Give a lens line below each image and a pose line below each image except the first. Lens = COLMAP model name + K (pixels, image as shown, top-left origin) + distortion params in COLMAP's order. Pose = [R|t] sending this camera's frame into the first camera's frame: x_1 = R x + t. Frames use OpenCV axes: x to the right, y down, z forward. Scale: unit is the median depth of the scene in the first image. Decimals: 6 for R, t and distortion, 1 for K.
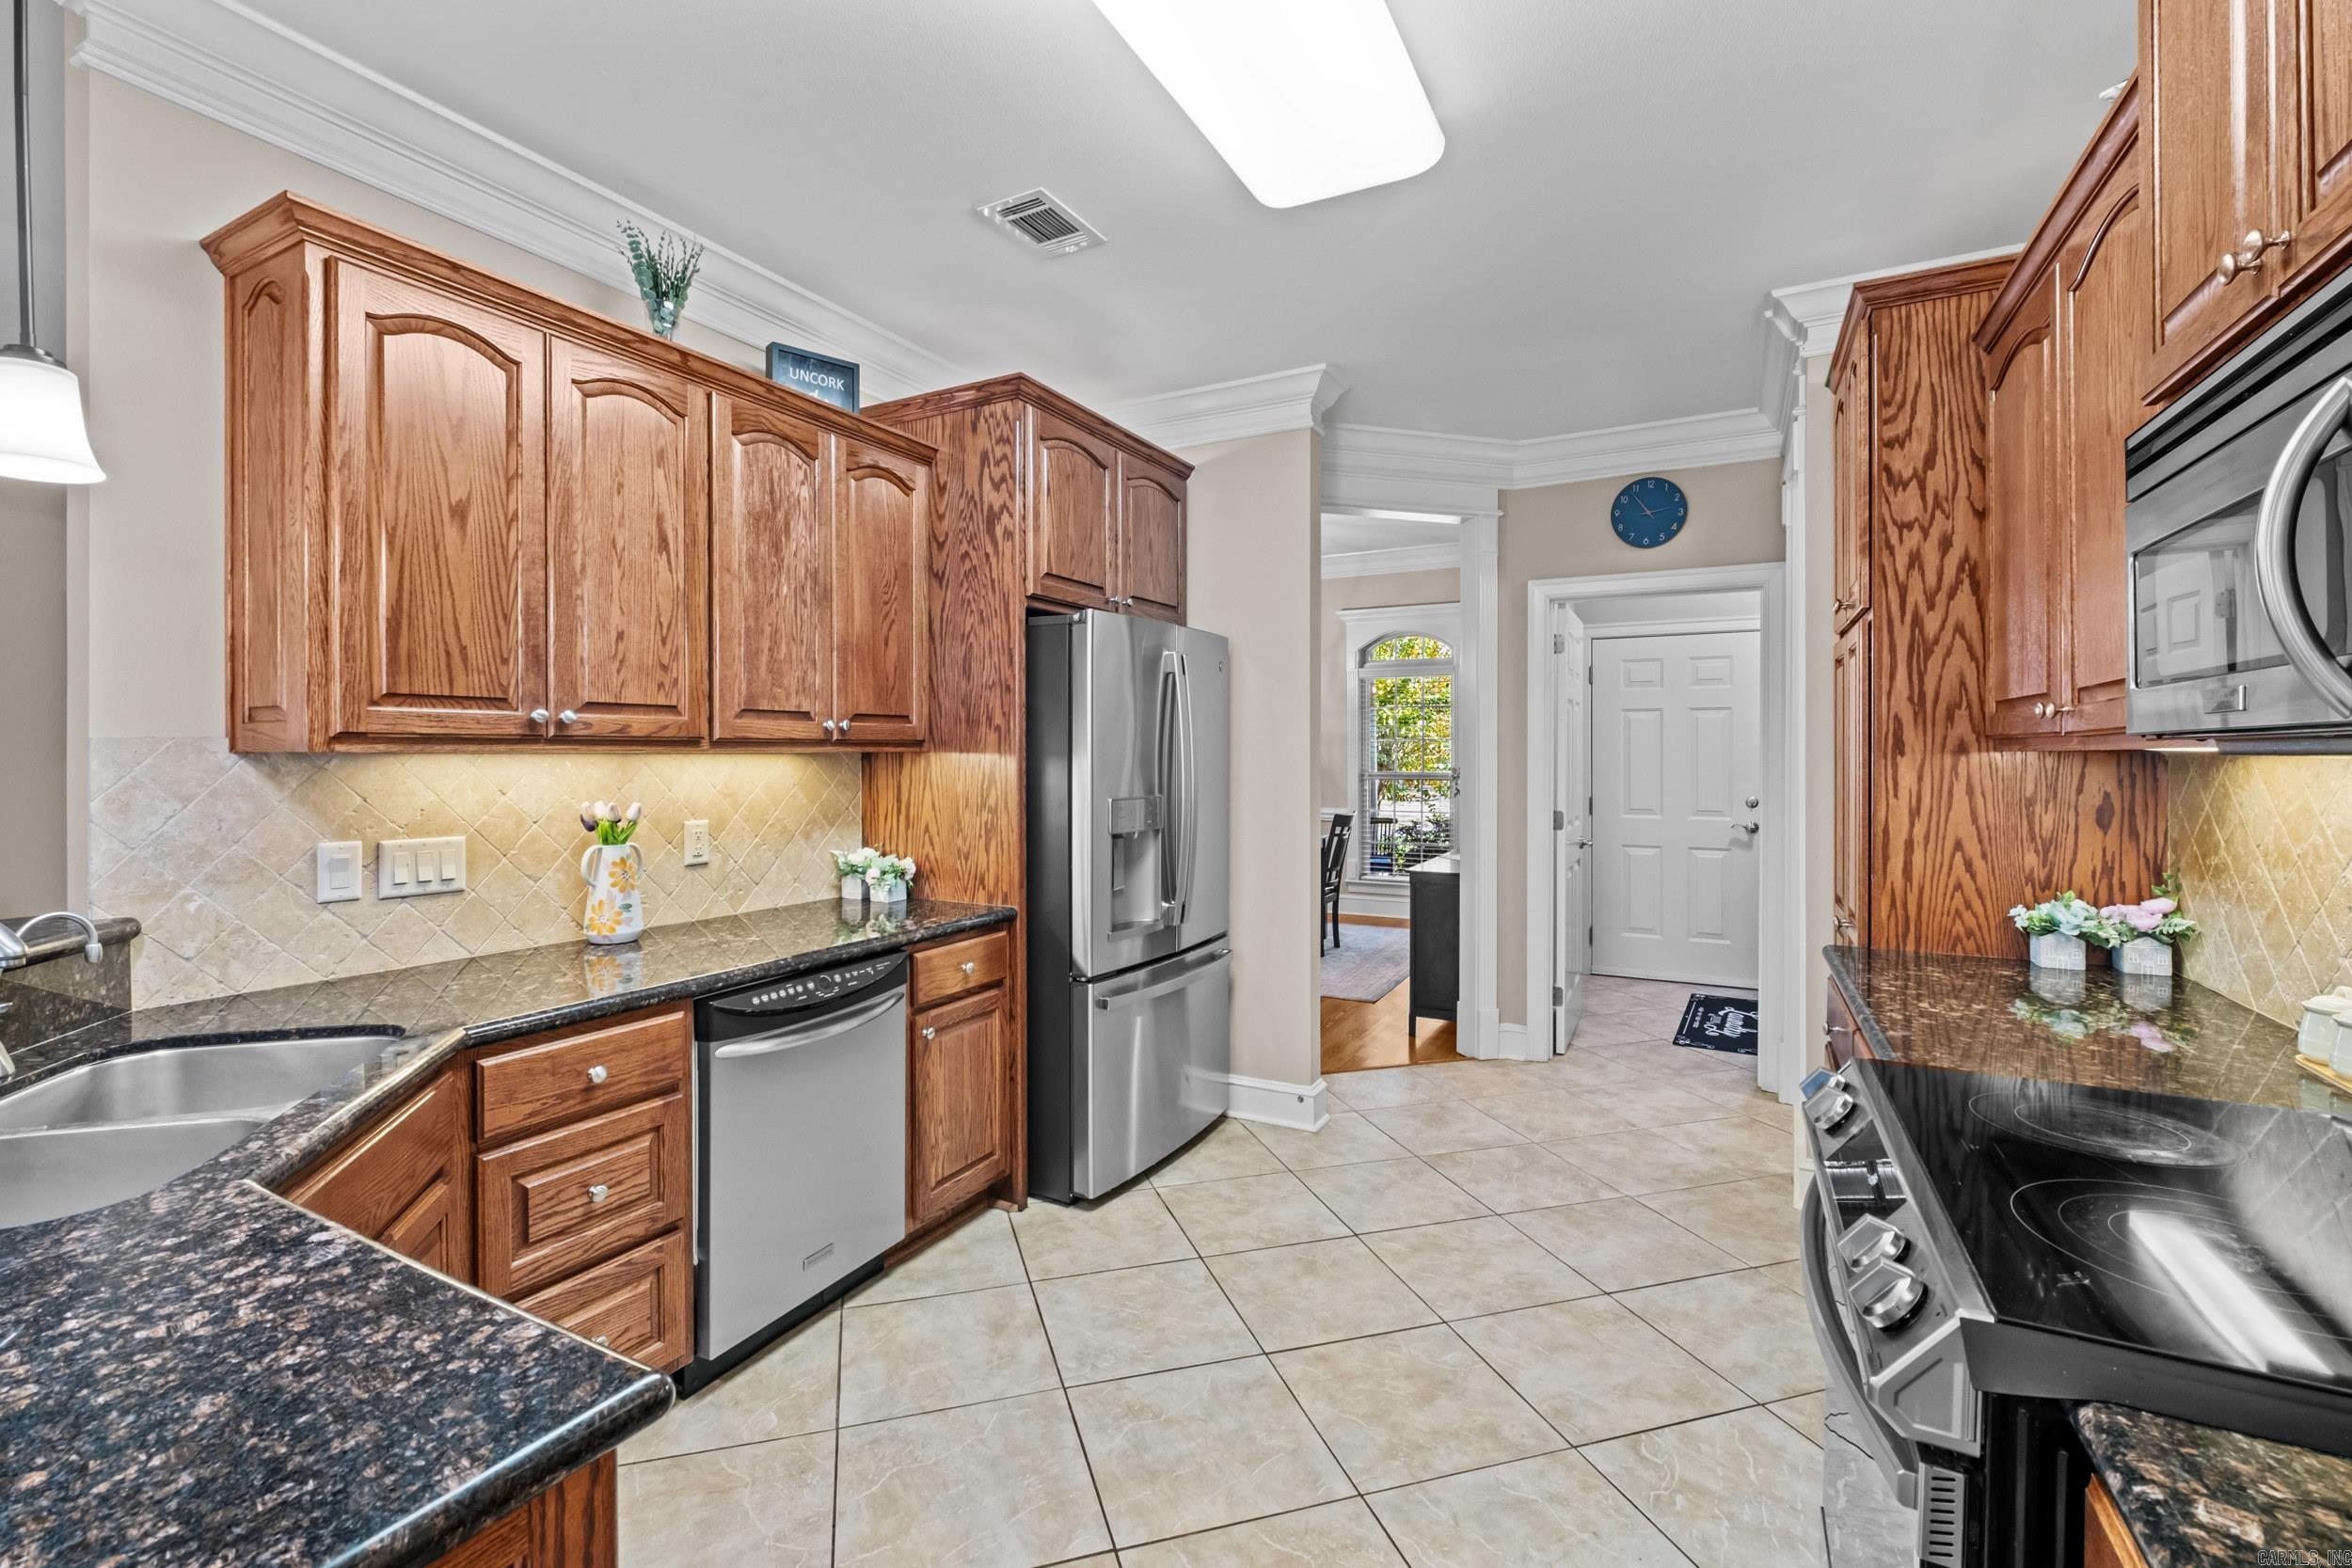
lens RADIAL K [[1021.4, 0, 1172.1], [0, 1021.4, 763.9], [0, 0, 1]] dist [-0.010222, 0.000043]
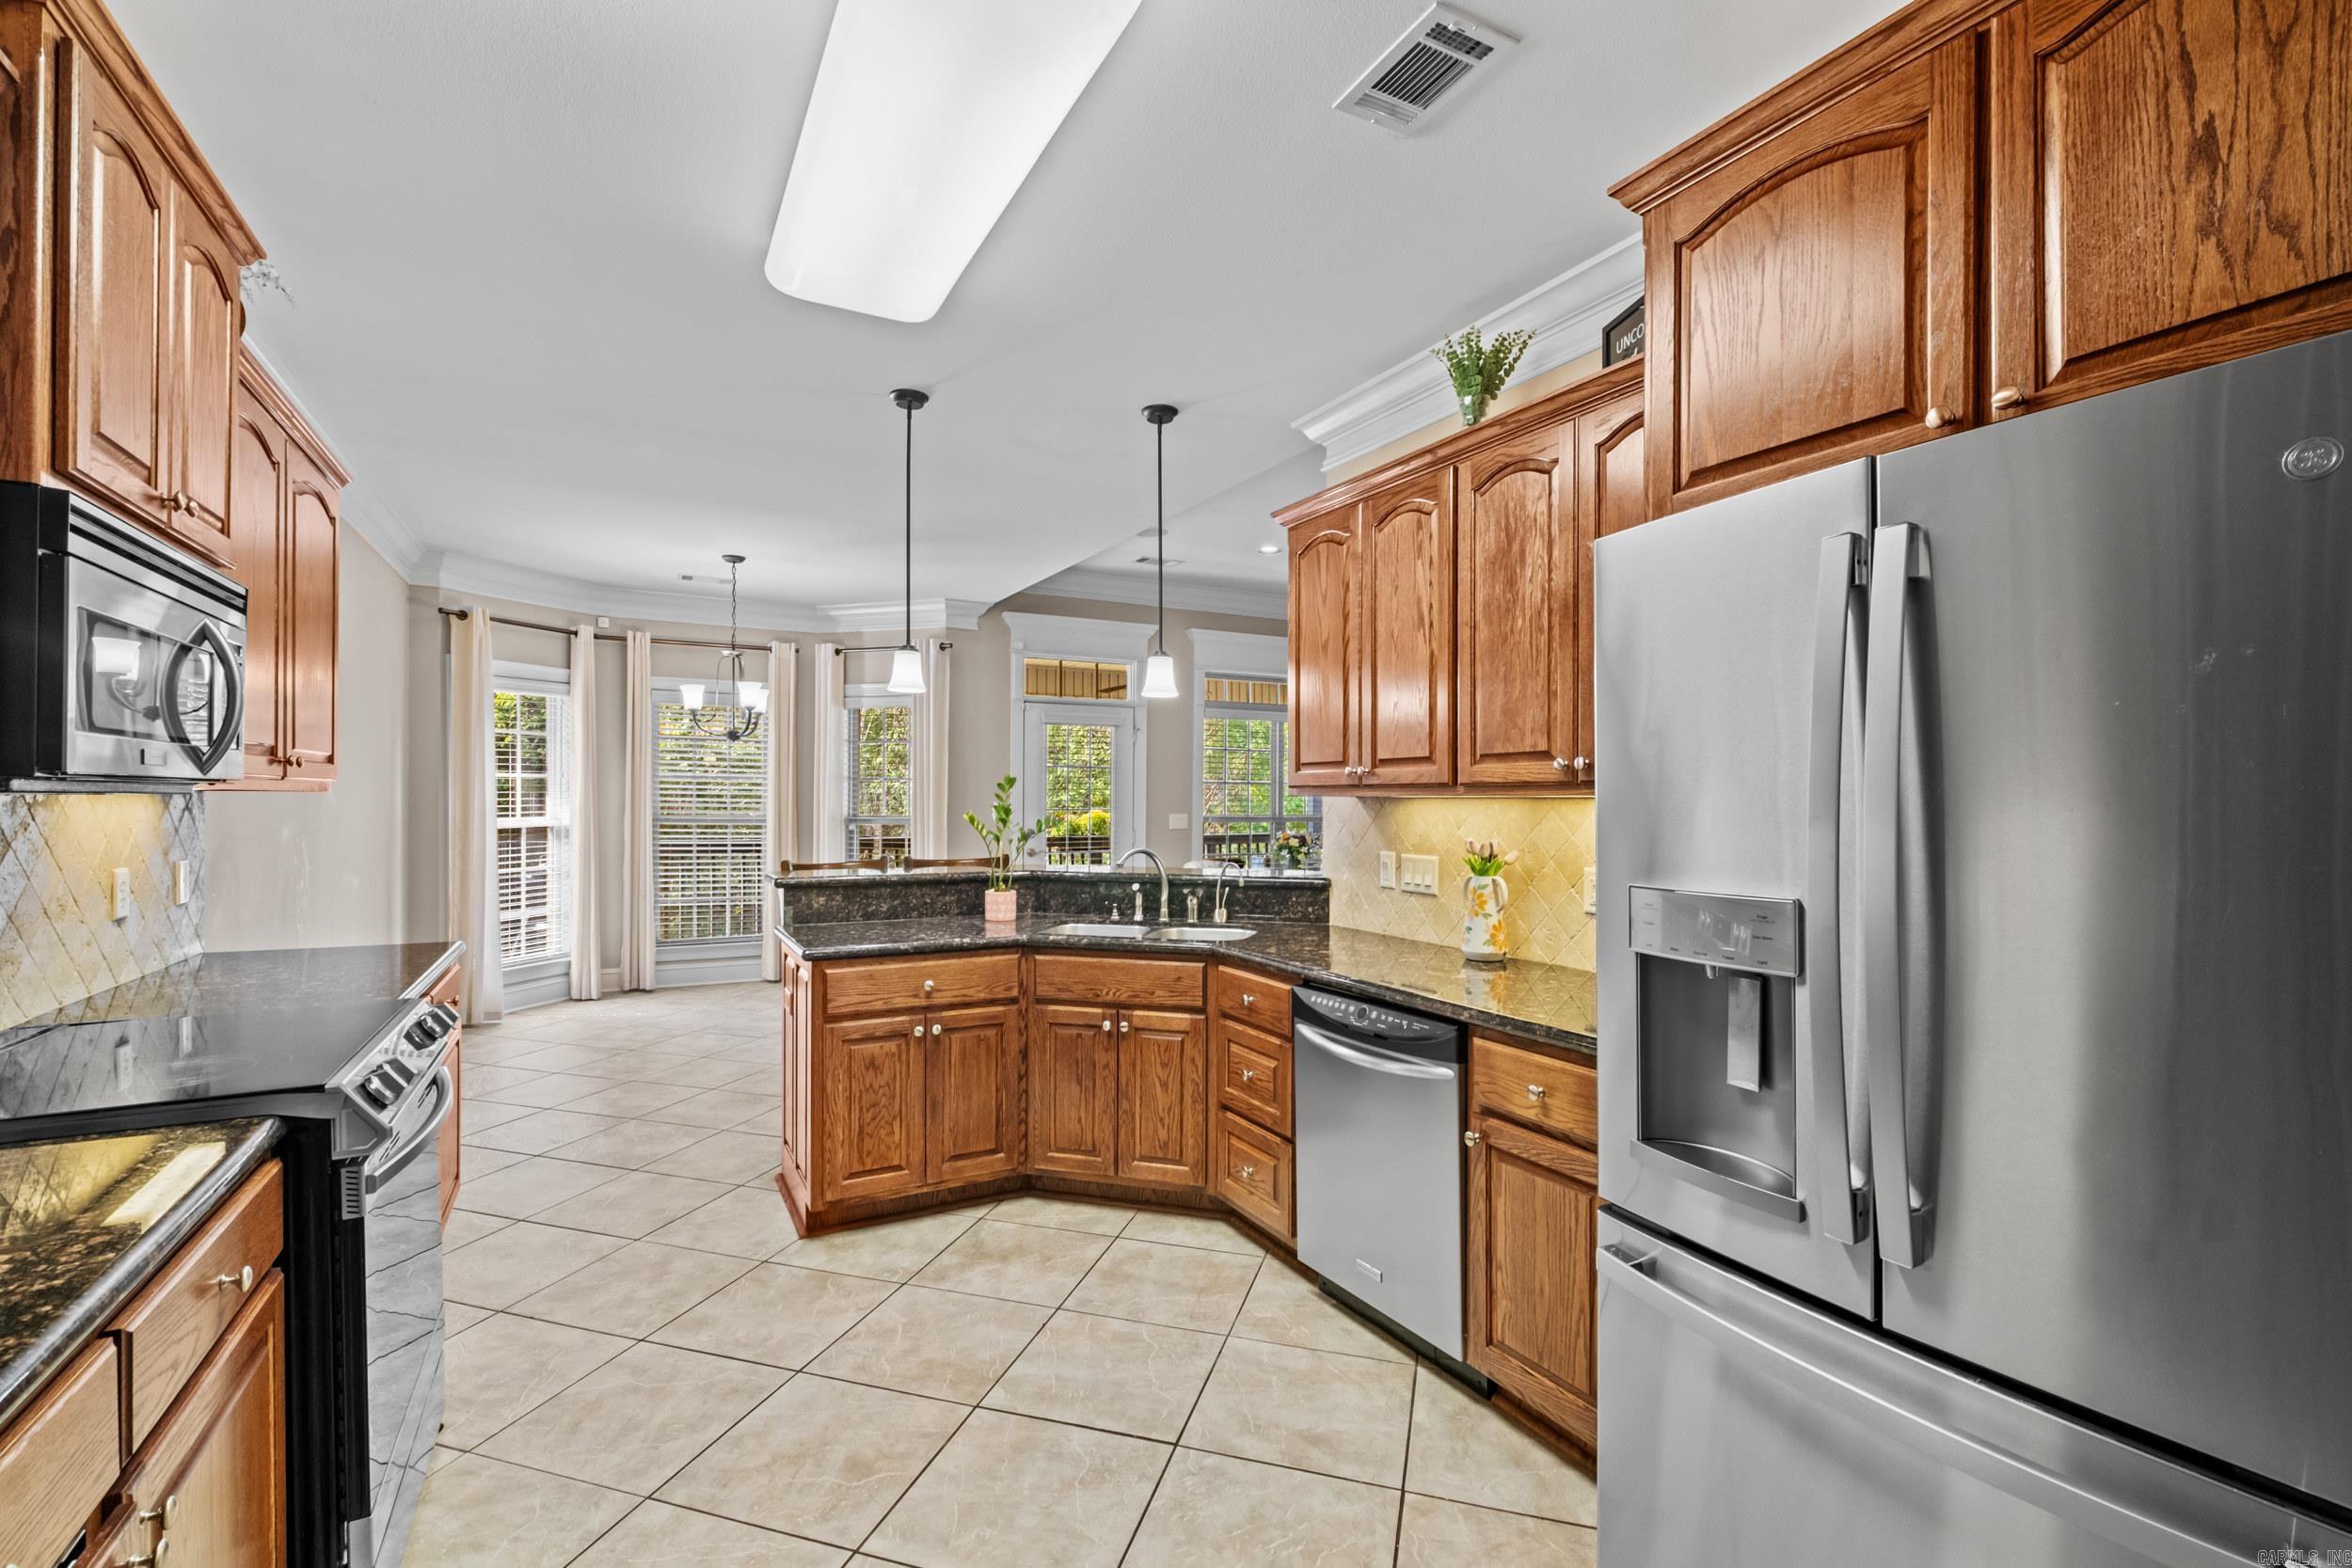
lens RADIAL K [[1021.4, 0, 1150.4], [0, 1021.4, 808.0], [0, 0, 1]] dist [-0.010222, 0.000043]
pose [[-0.565842, 0.005577, -0.824495, 0.652887], [-0.011989, 0.999816, 0.014990, -0.011825], [0.824427, 0.018367, -0.565670, 1.396021]]
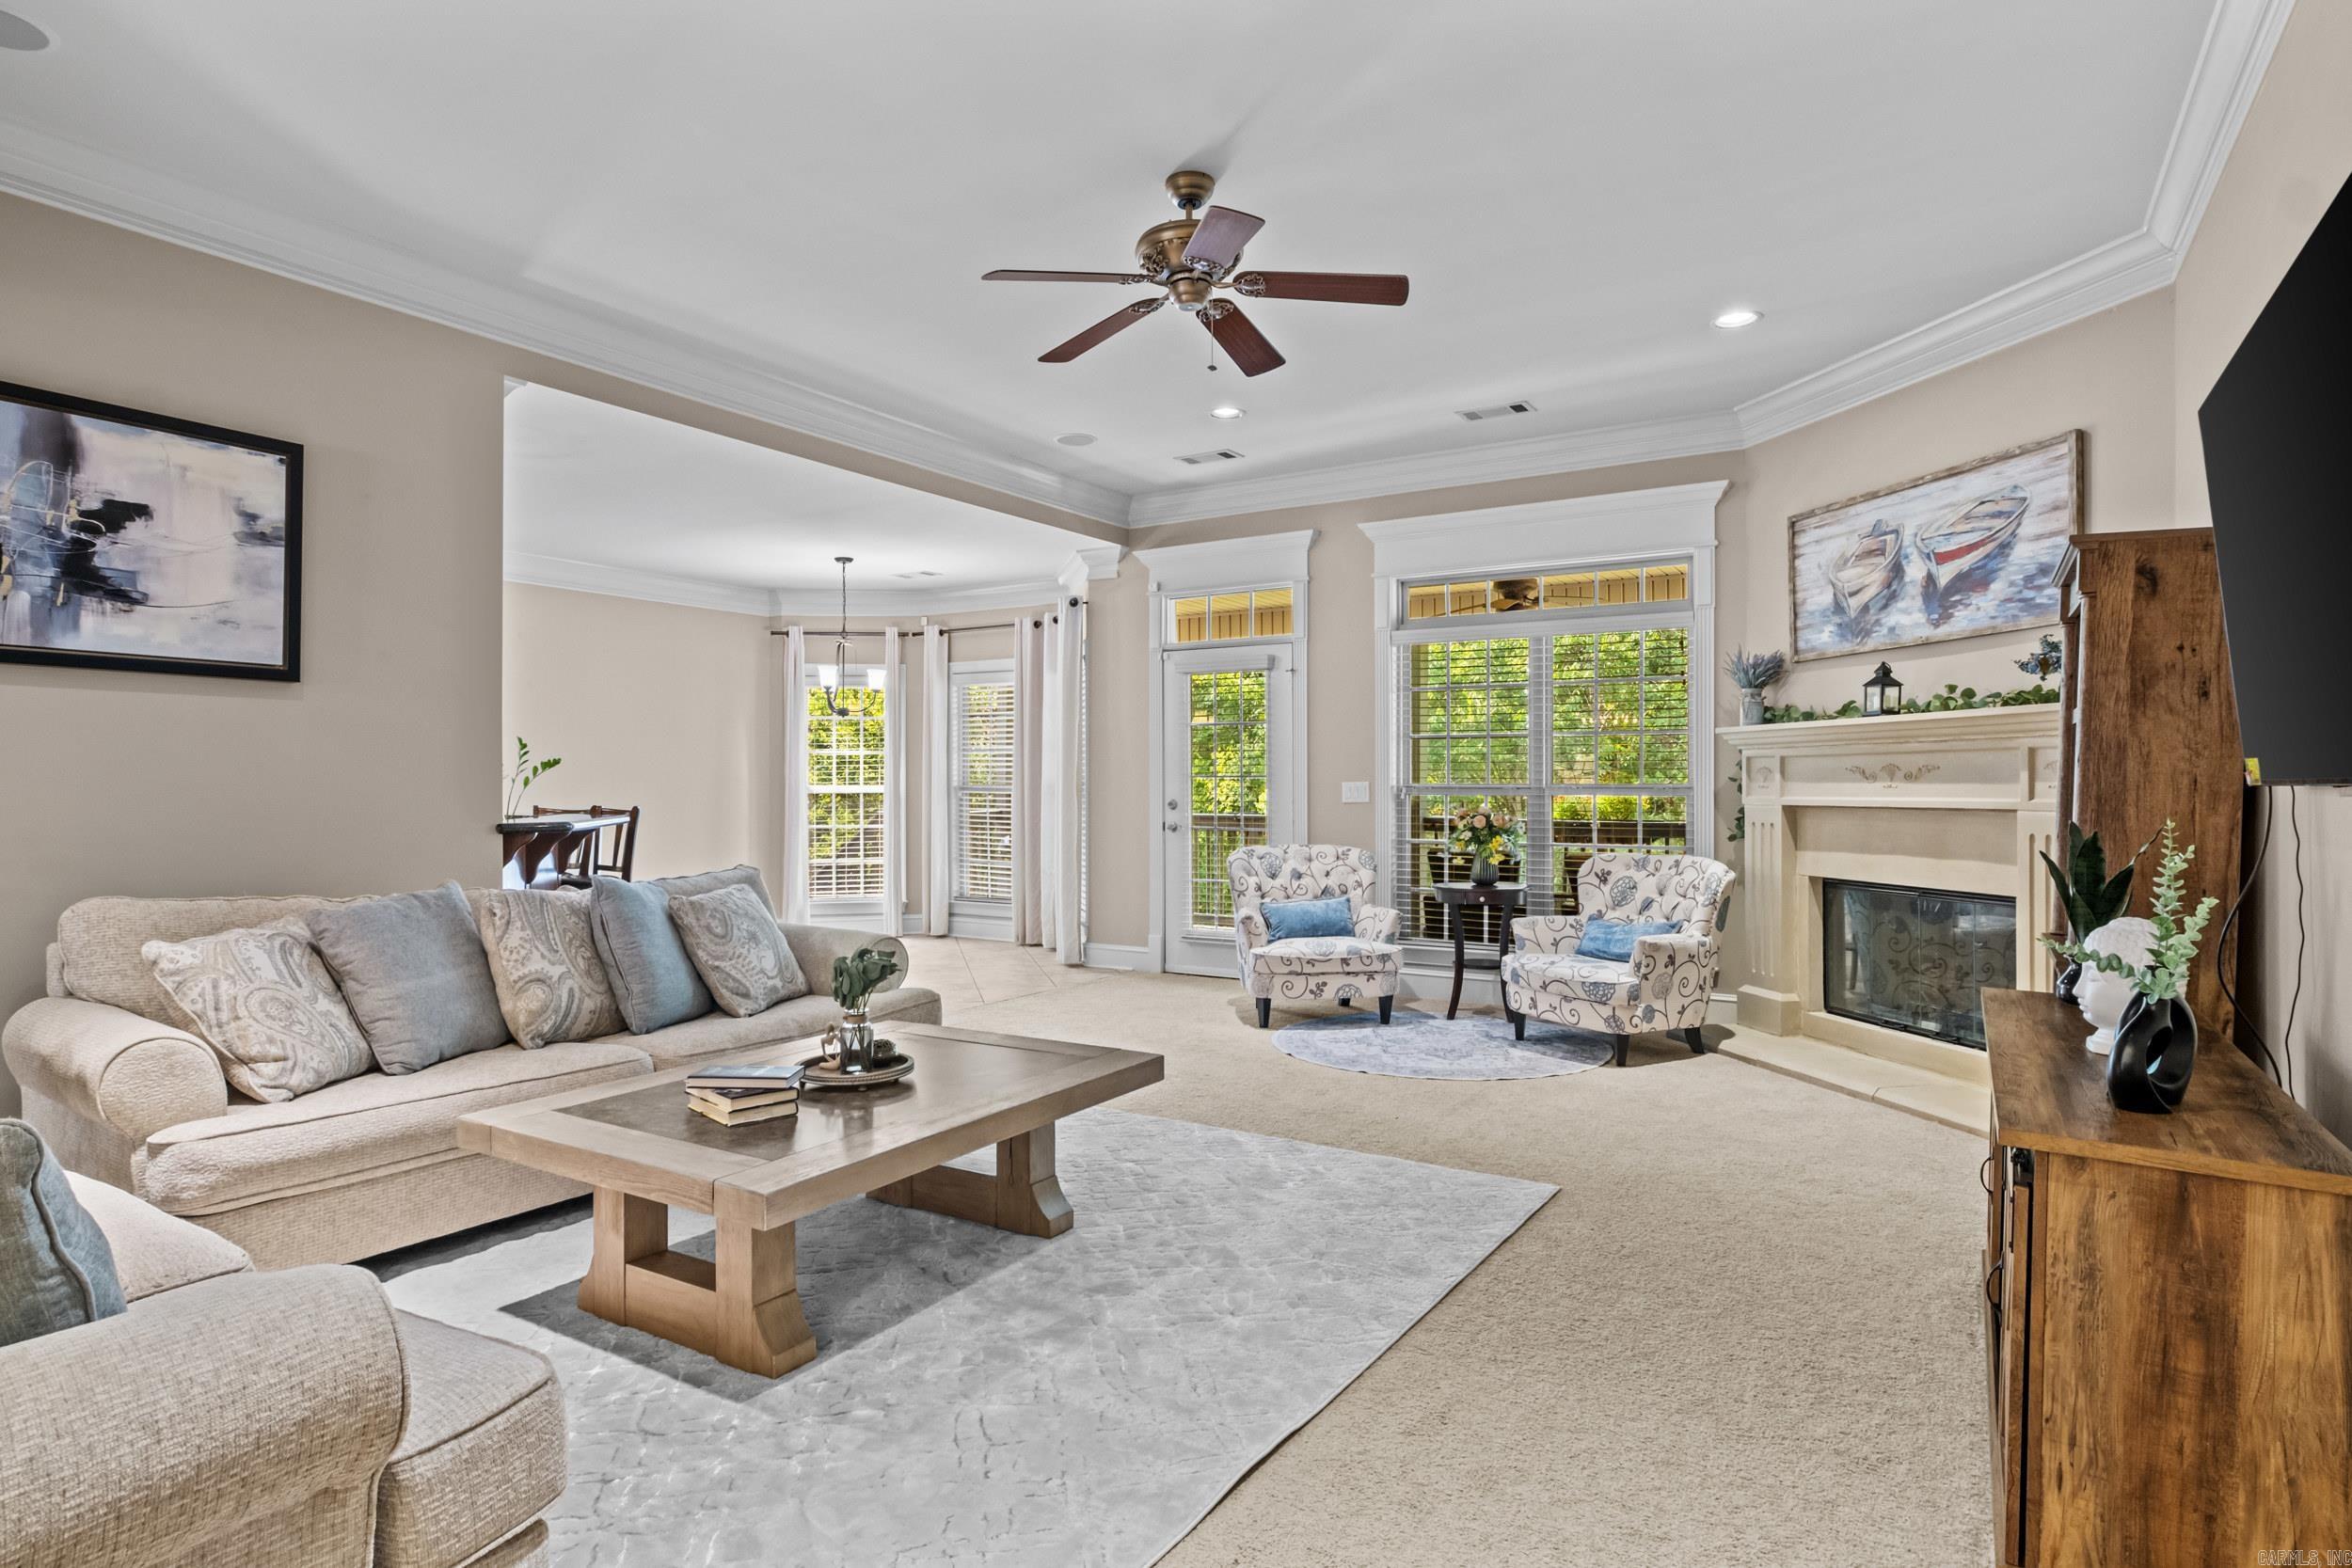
lens RADIAL K [[1254.9, 0, 1174.4], [0, 1254.9, 783.0], [0, 0, 1]] dist [-0.010693, 0.007748]
pose [[-0.997561, 0.000953, 0.069789, -2.025189], [0.001412, 0.999978, 0.006525, 0.041398], [-0.069781, 0.006608, -0.997540, 2.638506]]
